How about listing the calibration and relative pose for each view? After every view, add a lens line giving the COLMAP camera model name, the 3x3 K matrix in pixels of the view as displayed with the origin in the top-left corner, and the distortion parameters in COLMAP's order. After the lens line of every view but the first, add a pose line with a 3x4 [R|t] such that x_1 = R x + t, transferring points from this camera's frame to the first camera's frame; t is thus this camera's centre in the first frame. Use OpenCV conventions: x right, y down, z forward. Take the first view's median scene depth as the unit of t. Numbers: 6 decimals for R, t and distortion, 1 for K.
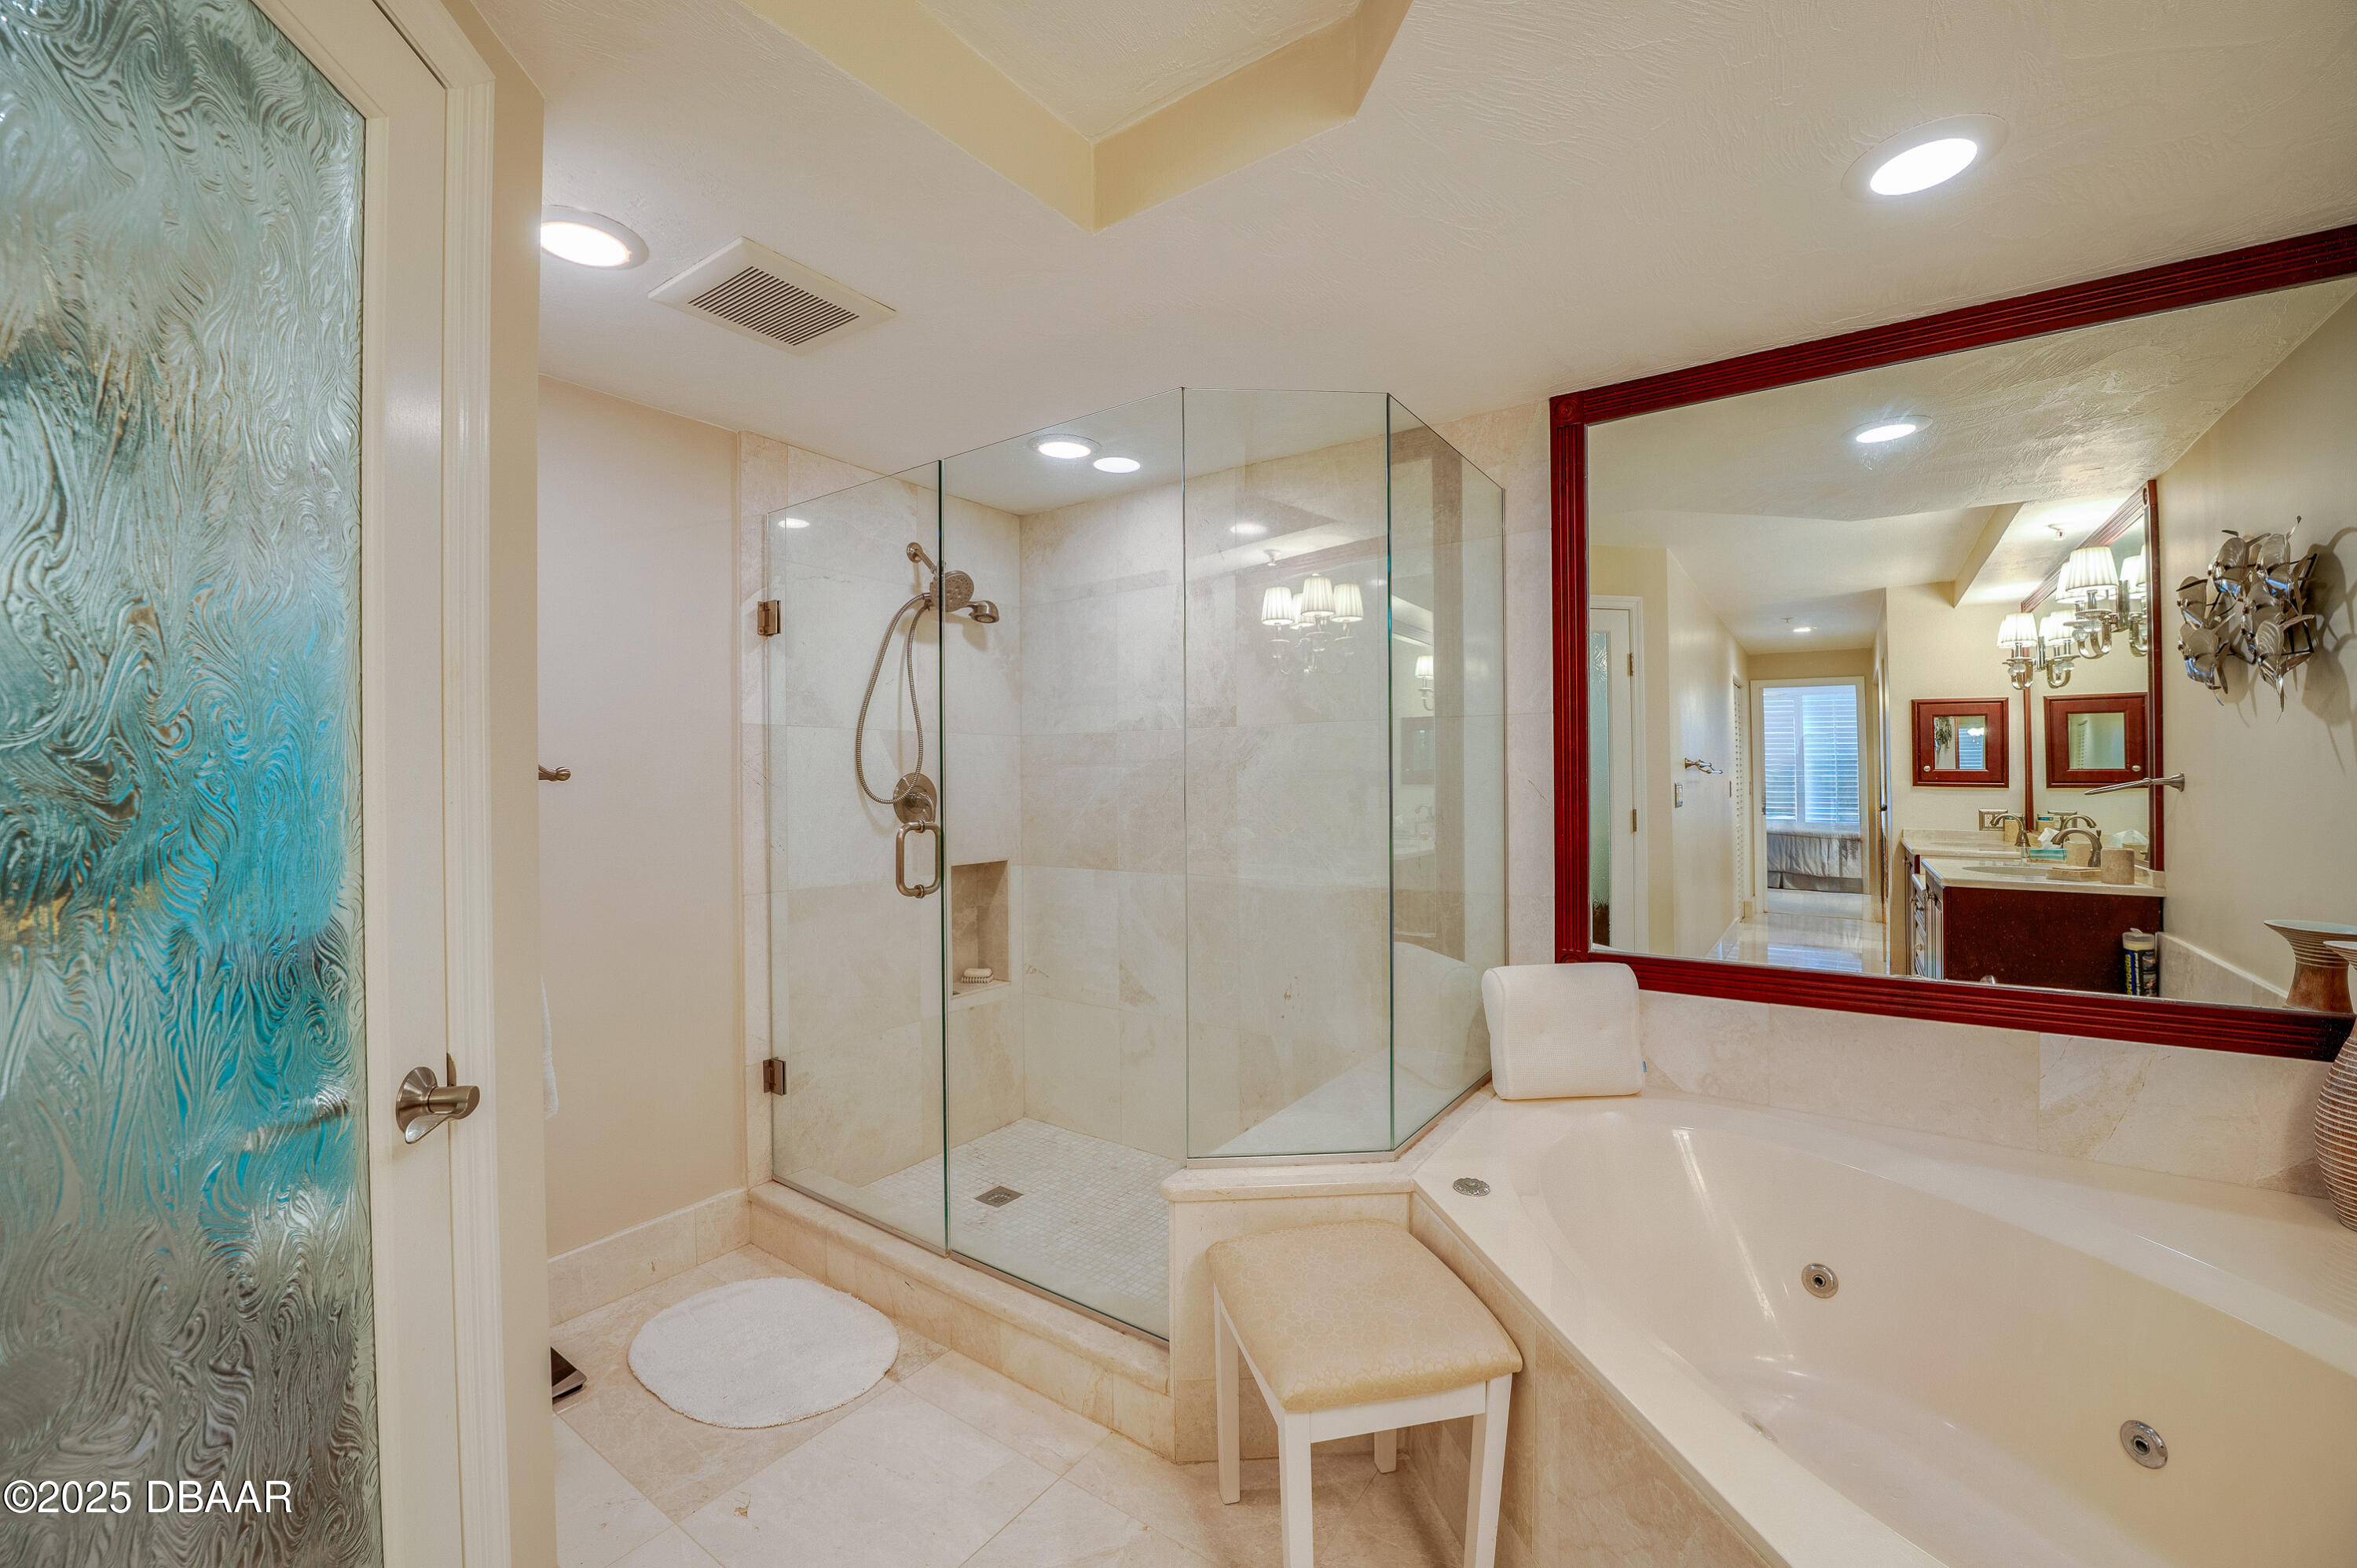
lens RADIAL K [[935.2, 0, 1208.9], [0, 935.2, 788.7], [0, 0, 1]] dist [-0.015344, 0.001096]
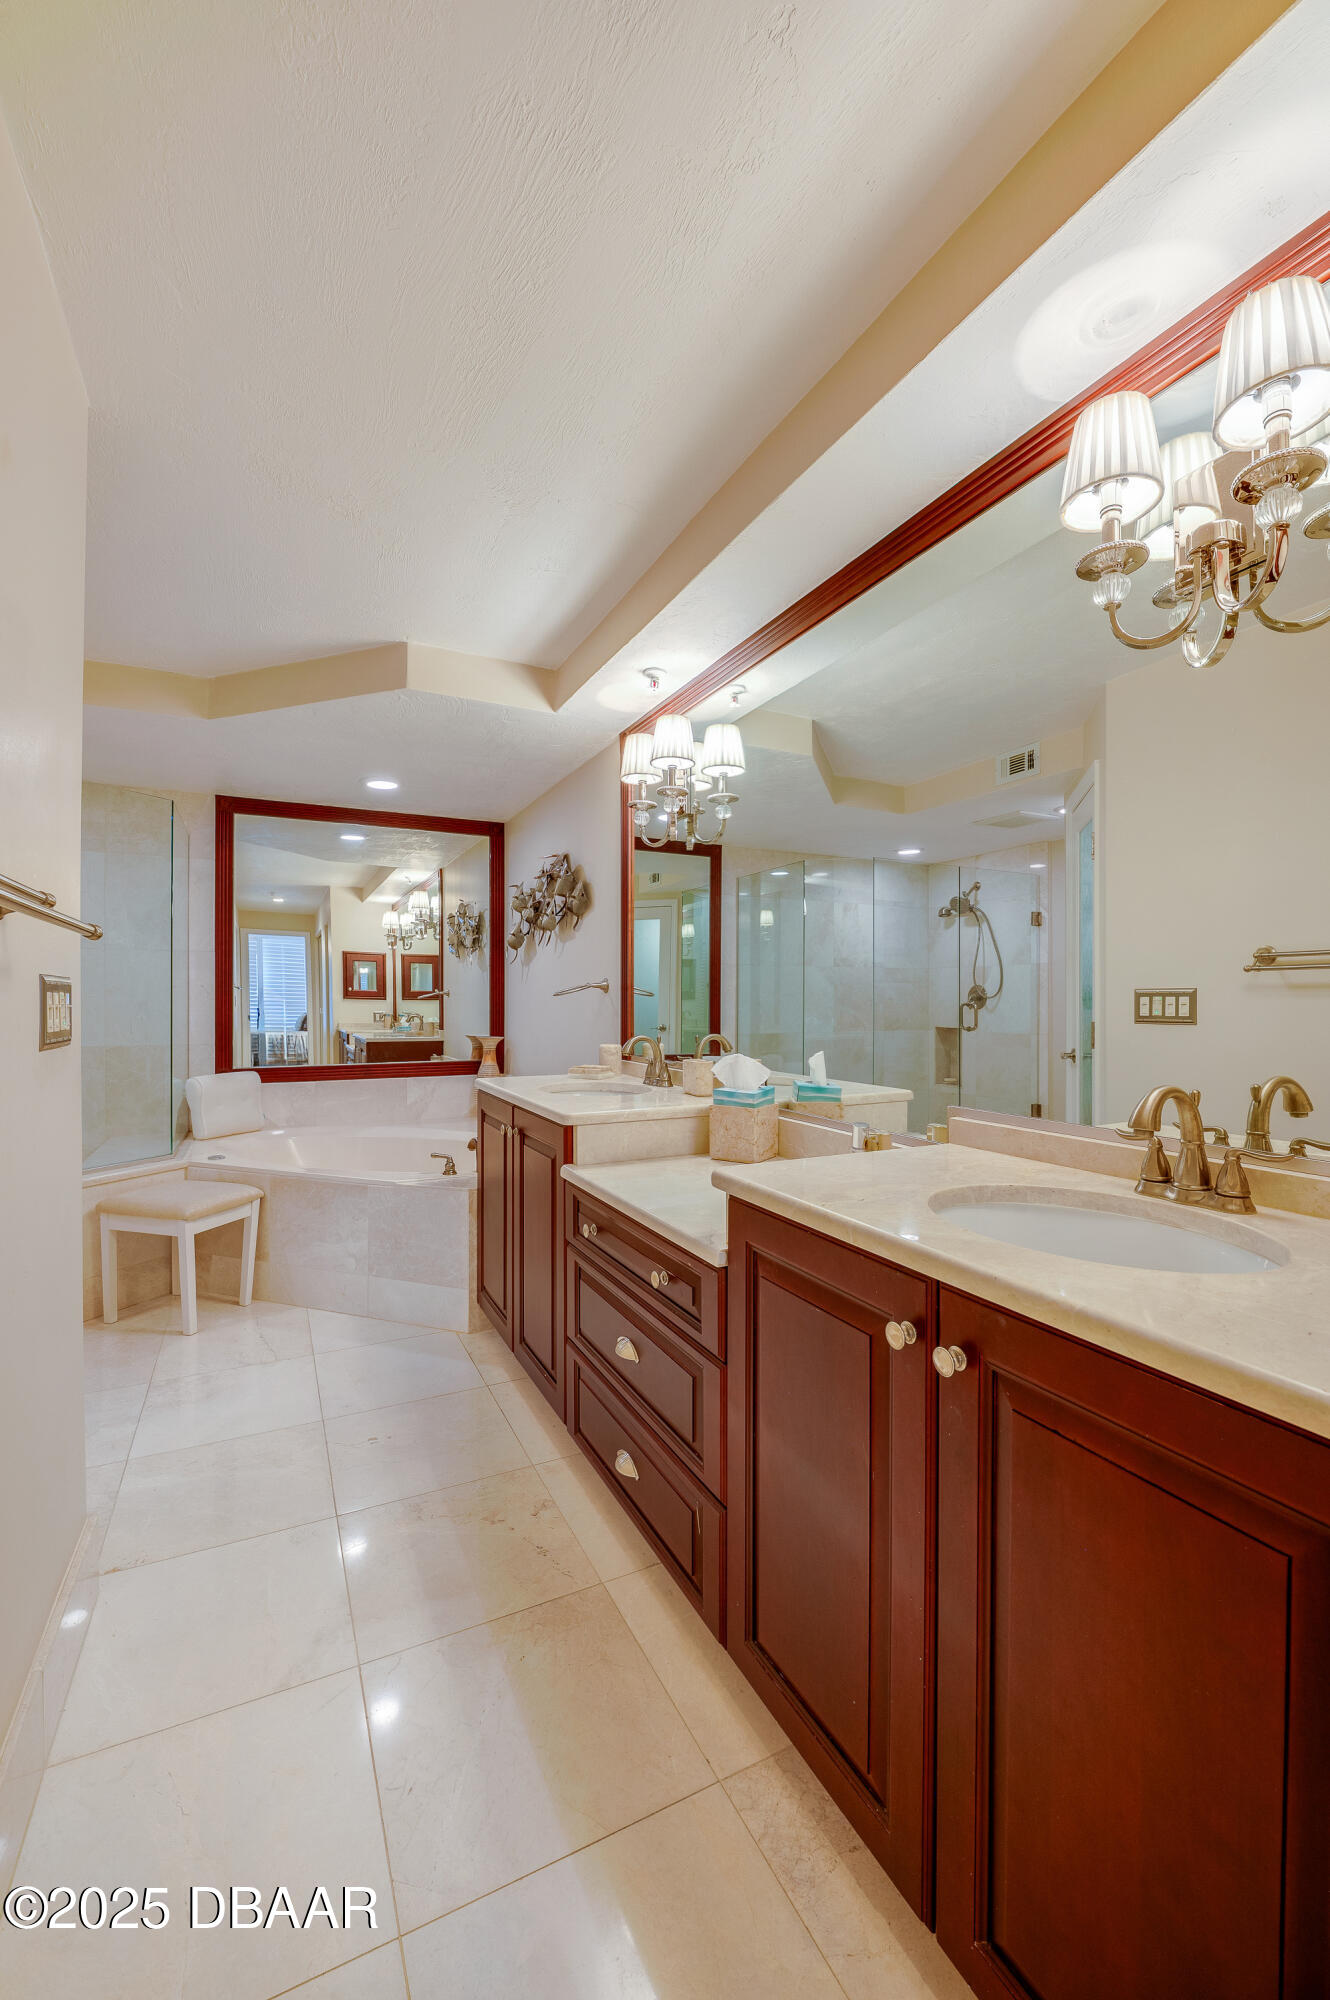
lens RADIAL K [[793.6, 0, 669.1], [0, 793.6, 1007.2], [0, 0, 1]] dist [-0.015344, 0.001096]
pose [[0.479418, 0.004551, 0.877575, -0.440087], [-0.000687, 0.999988, -0.004811, 0.032230], [-0.877586, 0.001703, 0.479416, -0.450875]]
